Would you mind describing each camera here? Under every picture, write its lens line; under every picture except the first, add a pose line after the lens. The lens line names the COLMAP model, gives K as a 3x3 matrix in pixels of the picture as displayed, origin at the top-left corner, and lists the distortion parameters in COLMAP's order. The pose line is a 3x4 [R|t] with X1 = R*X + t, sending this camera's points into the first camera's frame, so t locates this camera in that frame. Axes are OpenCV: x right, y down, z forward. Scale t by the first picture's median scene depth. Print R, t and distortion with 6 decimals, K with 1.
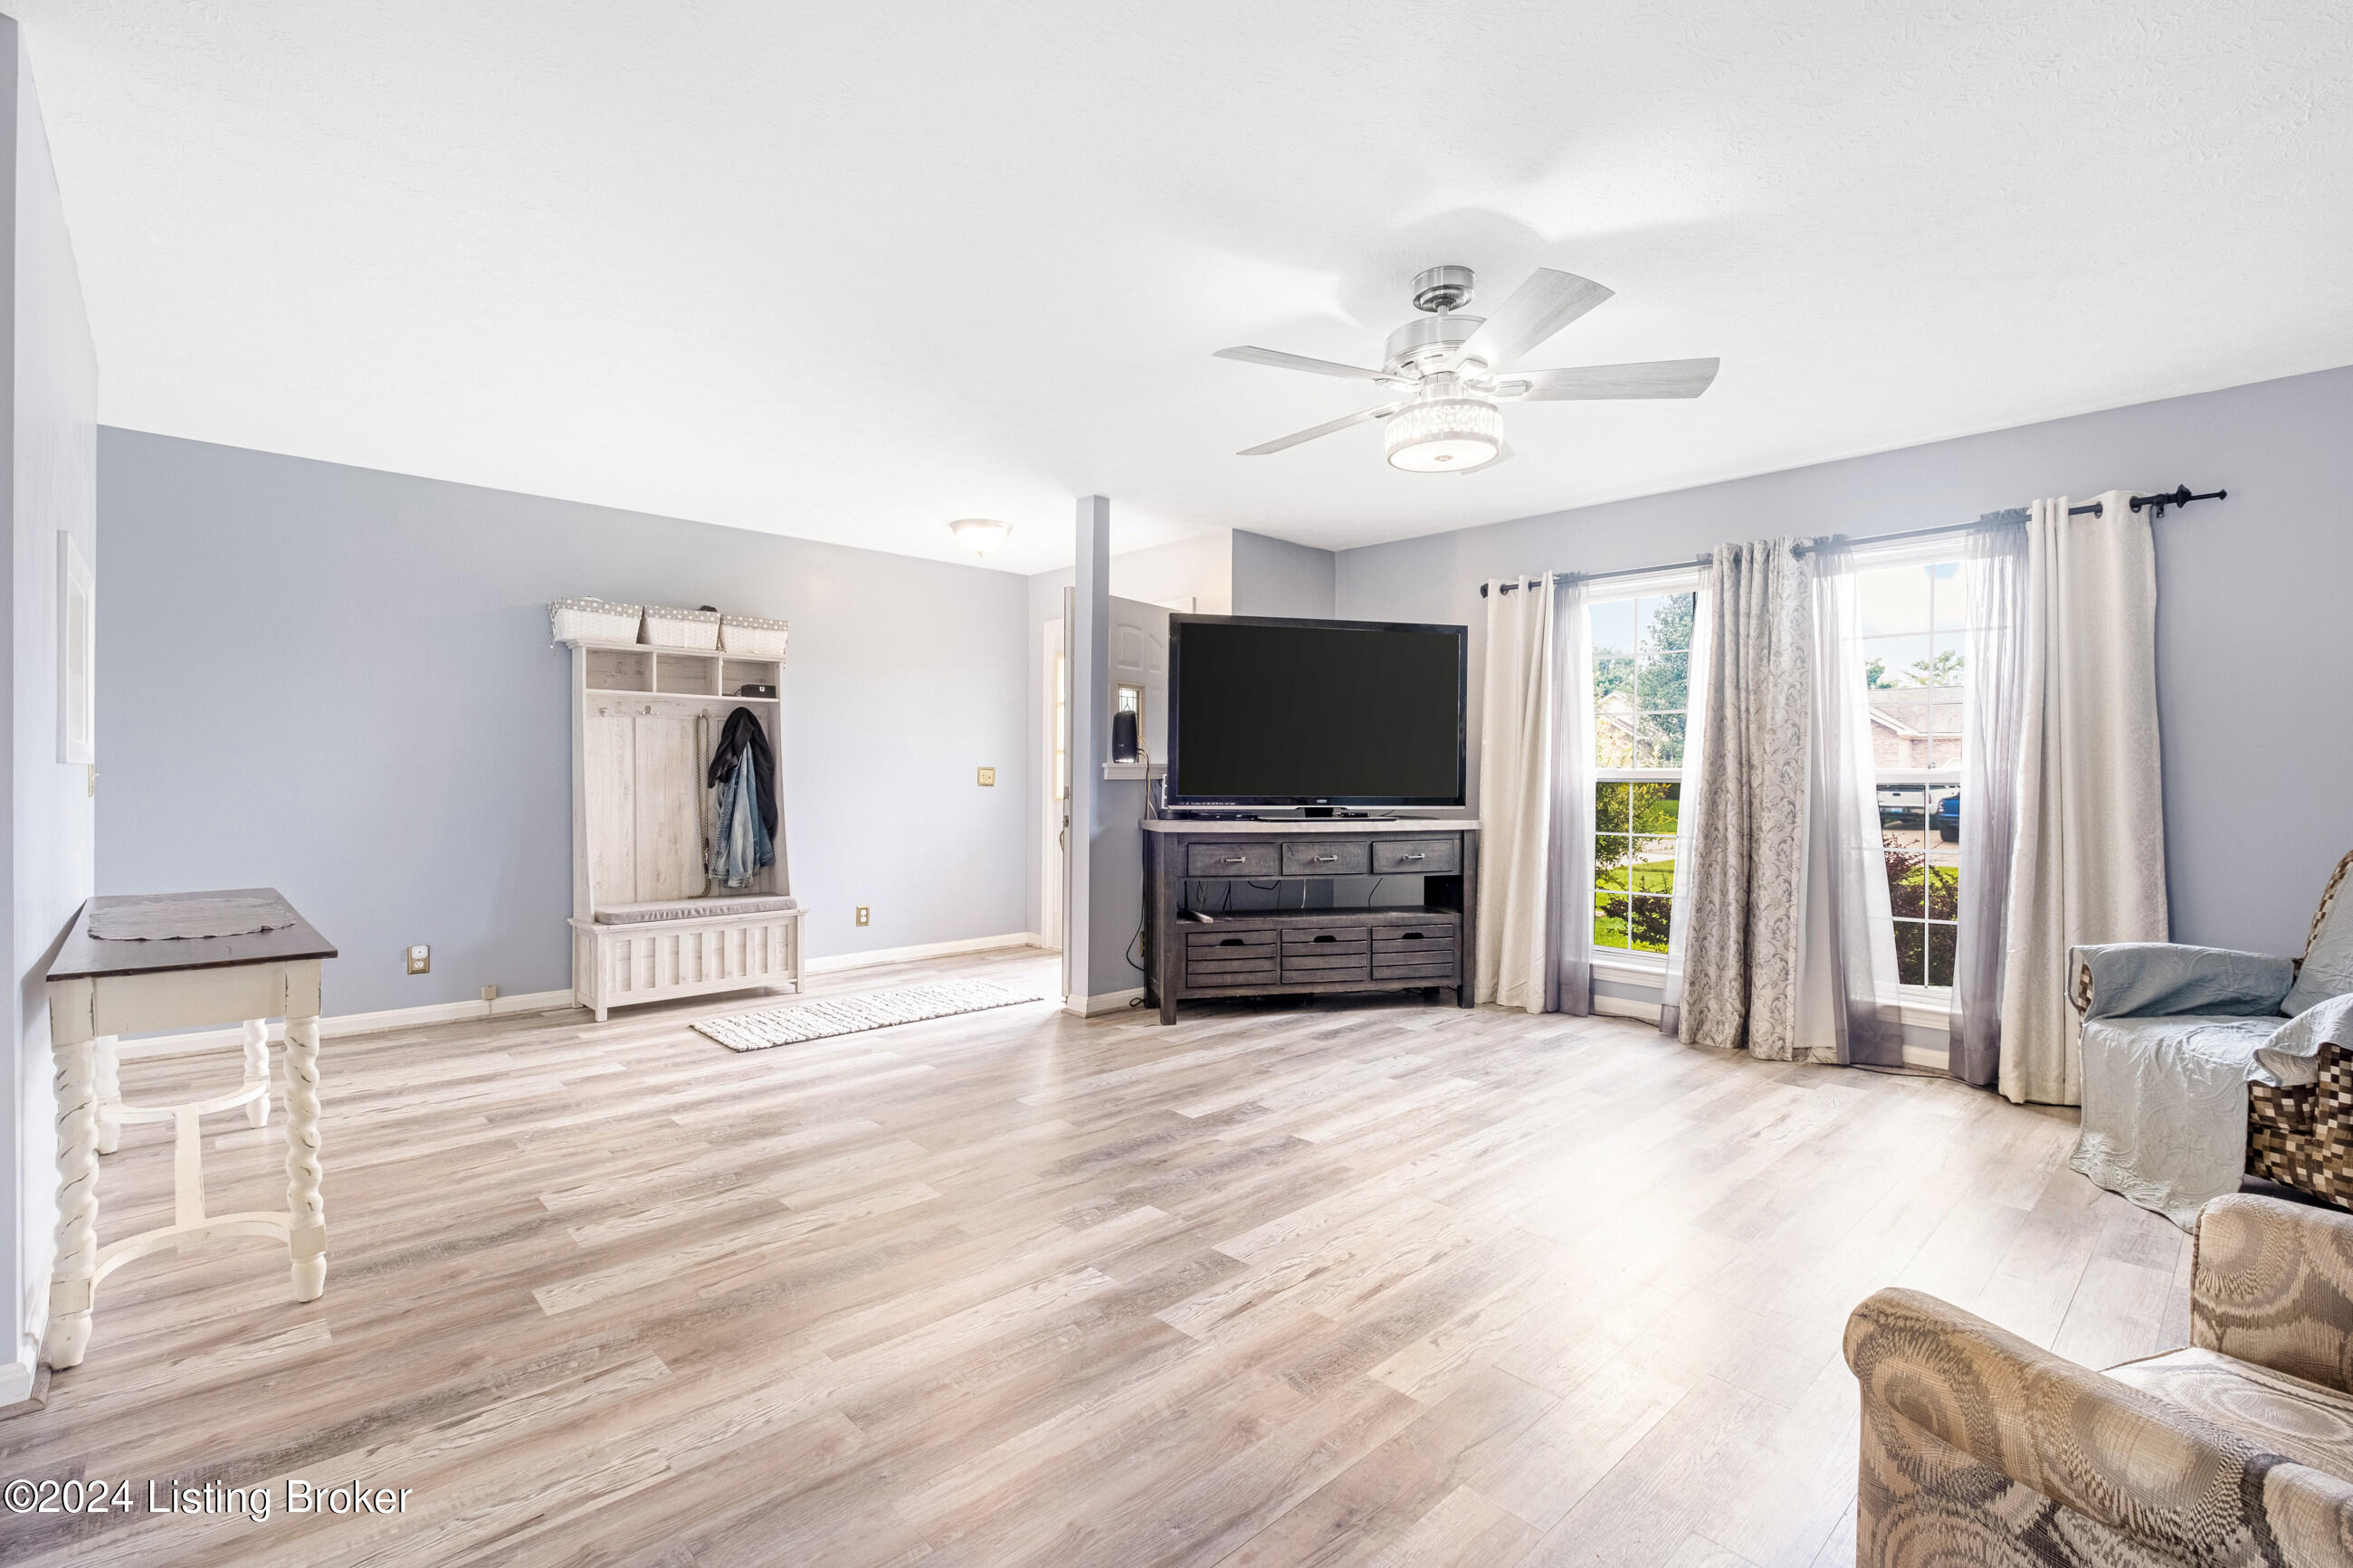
lens RADIAL K [[1041.9, 0, 1175.4], [0, 1041.9, 786.6], [0, 0, 1]] dist [0.001491, -0.004550]
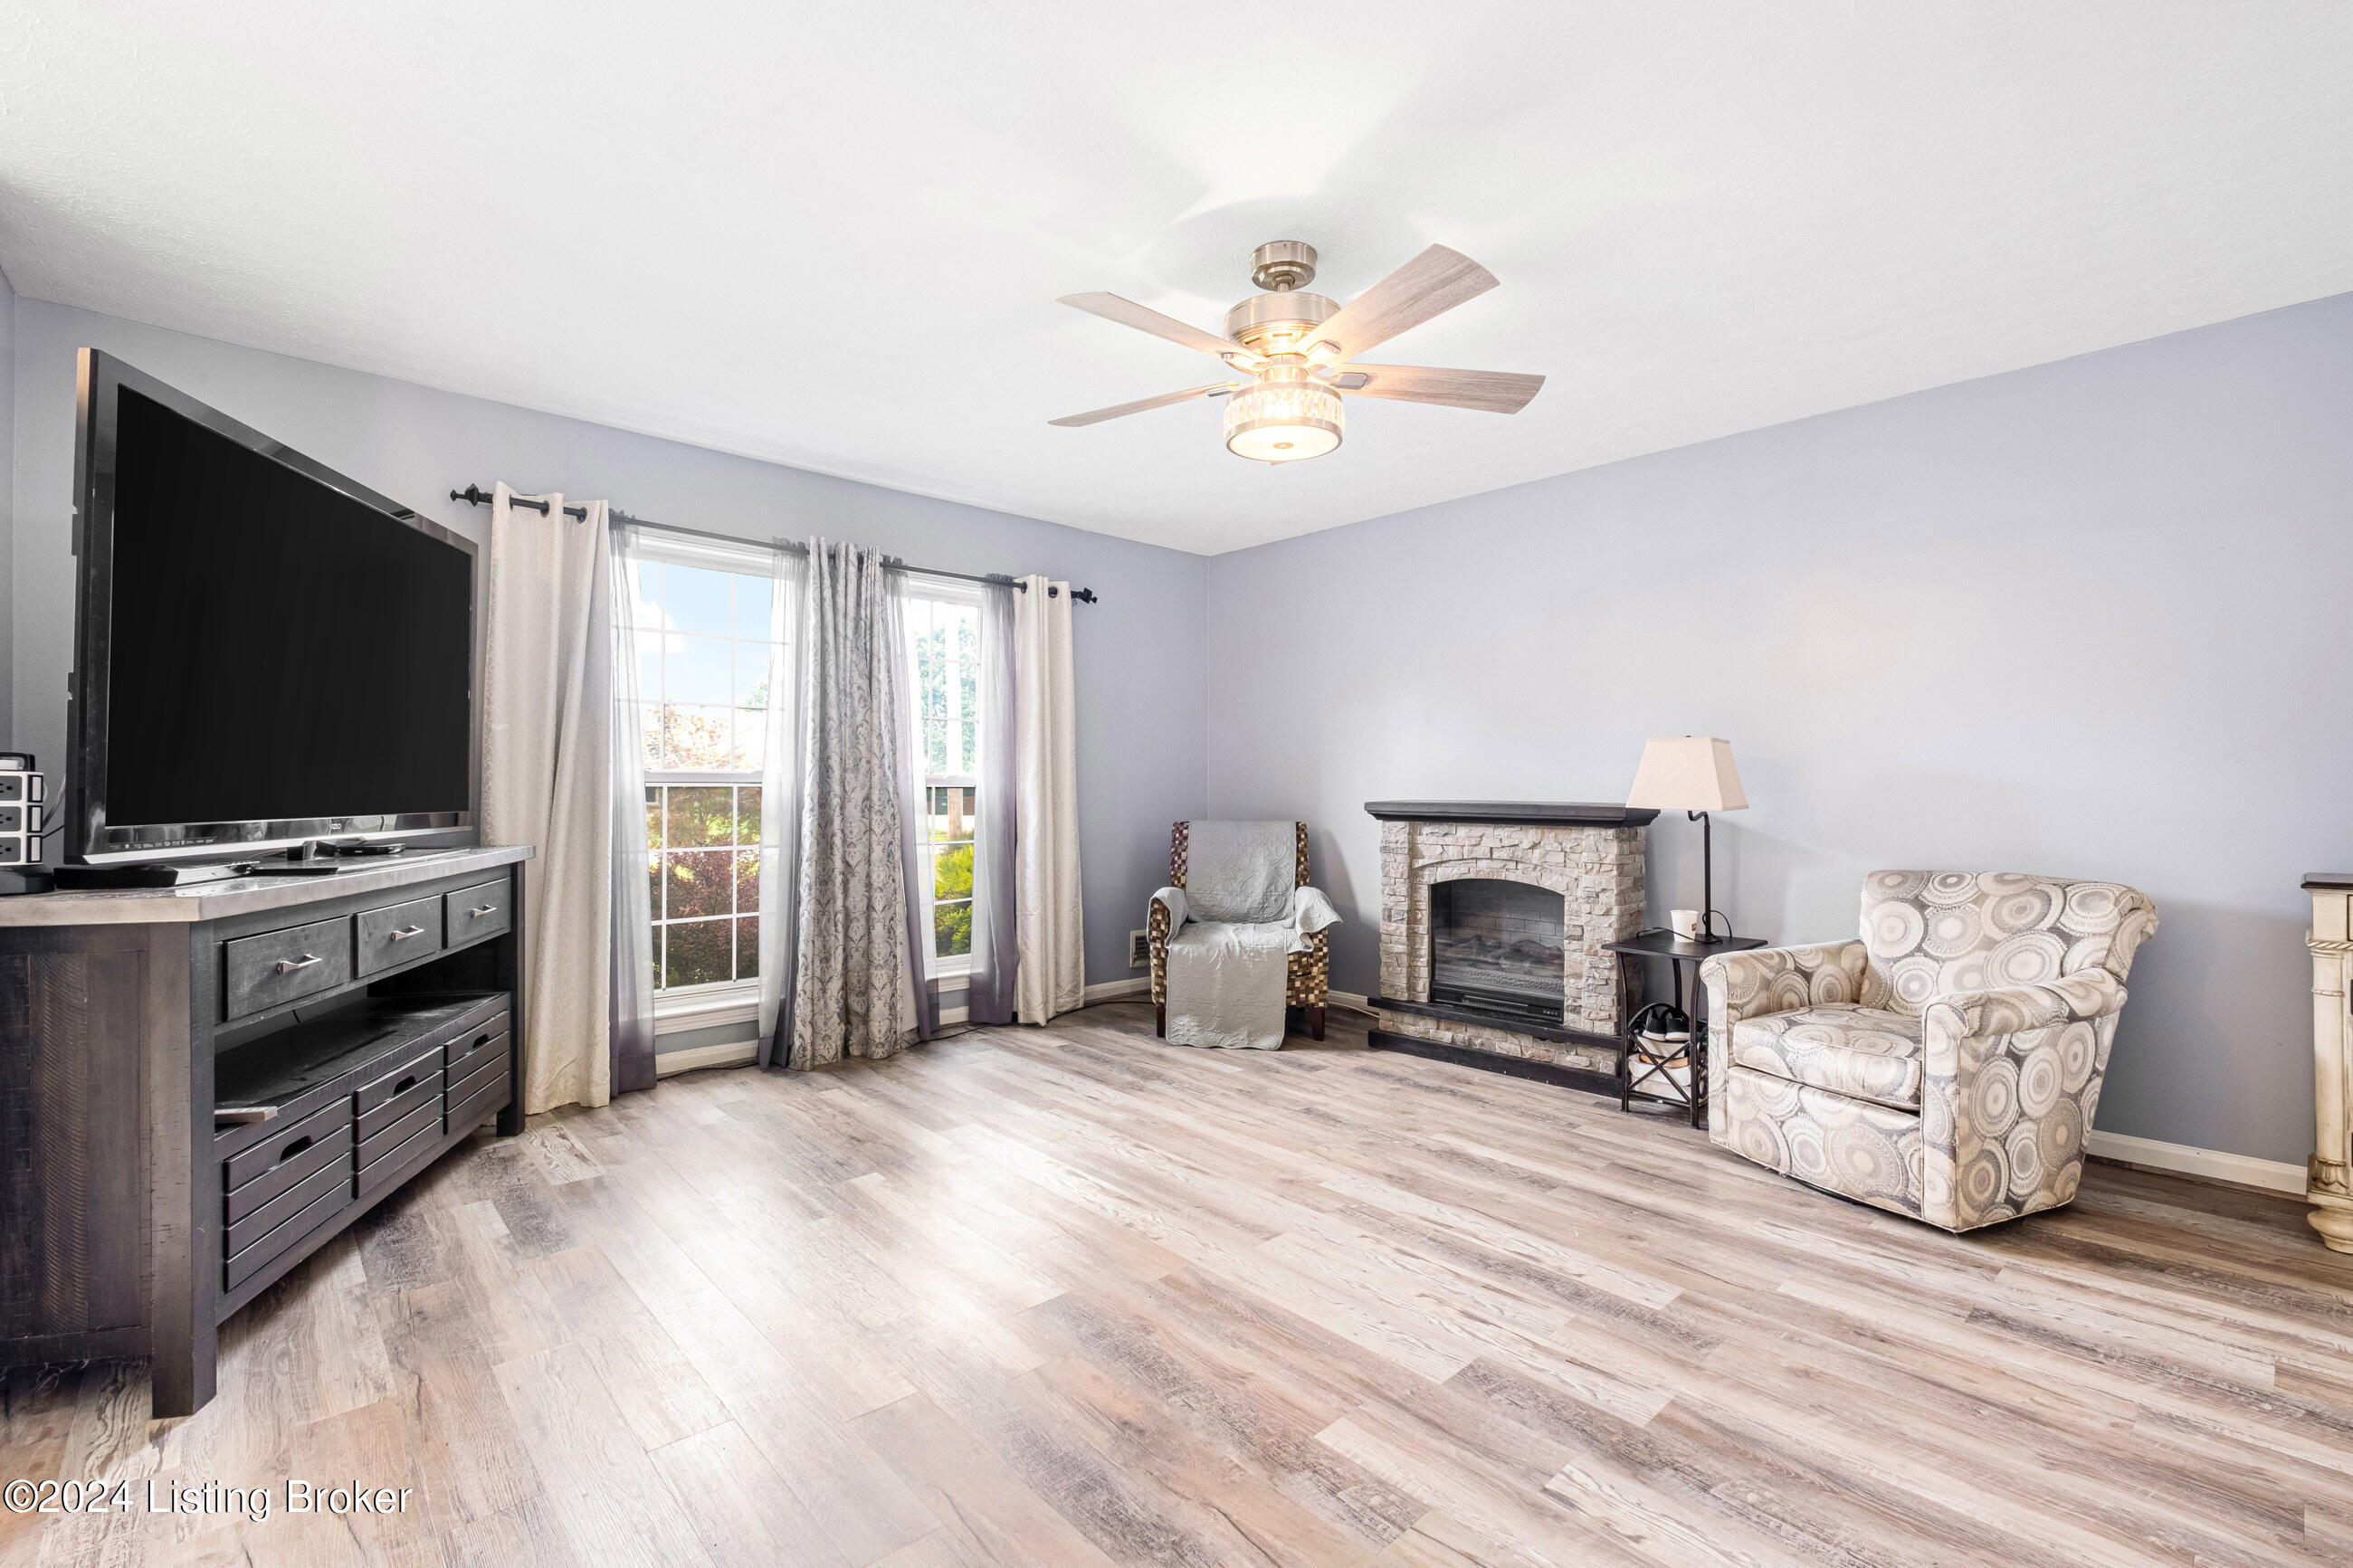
lens RADIAL K [[1041.9, 0, 1155.4], [0, 1041.9, 783.0], [0, 0, 1]] dist [0.001491, -0.004550]
pose [[0.007403, 0.000343, 0.999973, -0.542625], [0.005466, 0.999985, -0.000383, -0.006244], [-0.999958, 0.005469, 0.007401, 0.874206]]
